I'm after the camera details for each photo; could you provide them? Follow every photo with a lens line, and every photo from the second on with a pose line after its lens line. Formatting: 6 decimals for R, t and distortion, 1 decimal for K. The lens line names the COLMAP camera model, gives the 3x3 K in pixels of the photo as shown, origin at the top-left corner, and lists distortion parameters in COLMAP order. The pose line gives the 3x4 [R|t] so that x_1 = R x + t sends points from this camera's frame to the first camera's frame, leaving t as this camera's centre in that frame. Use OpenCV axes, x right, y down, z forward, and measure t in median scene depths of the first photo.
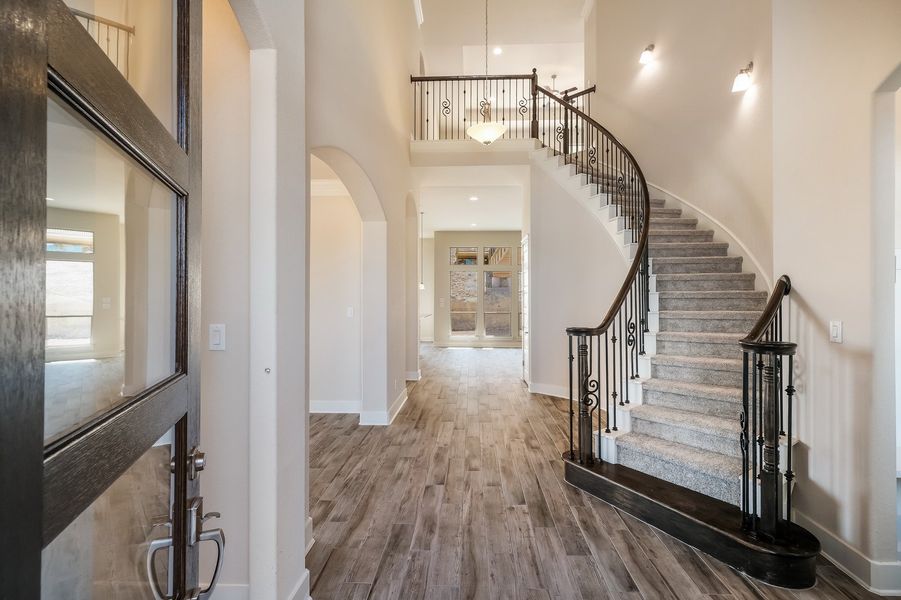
lens RADIAL K [[429.8, 0, 451.4], [0, 429.8, 303.2], [0, 0, 1]] dist [0.009042, -0.000078]
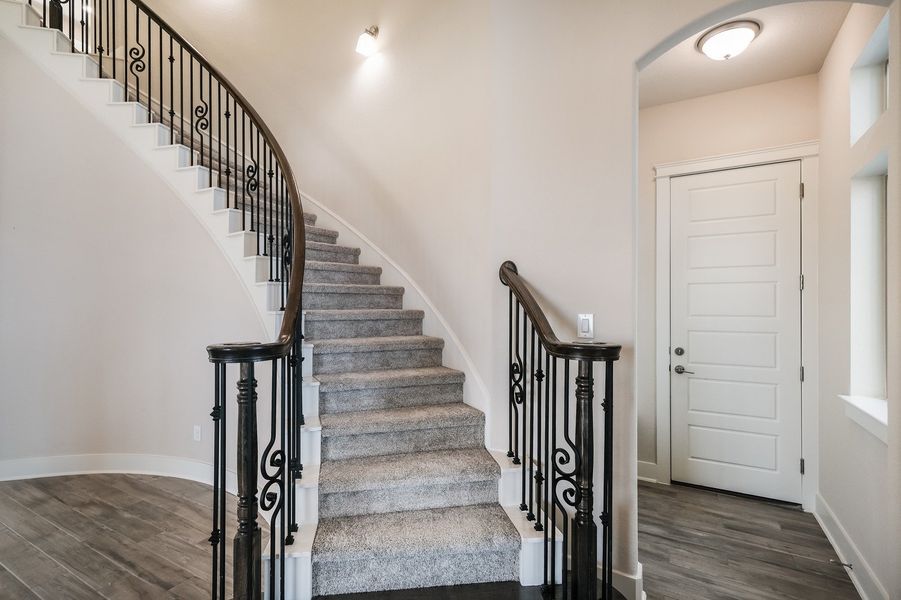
lens RADIAL K [[429.8, 0, 451.4], [0, 429.8, 303.2], [0, 0, 1]] dist [0.009042, -0.000078]
pose [[0.461136, 0.011410, 0.887256, -0.007141], [0.003121, 0.999890, -0.014481, 0.019749], [-0.887324, 0.009447, 0.461049, 0.537121]]
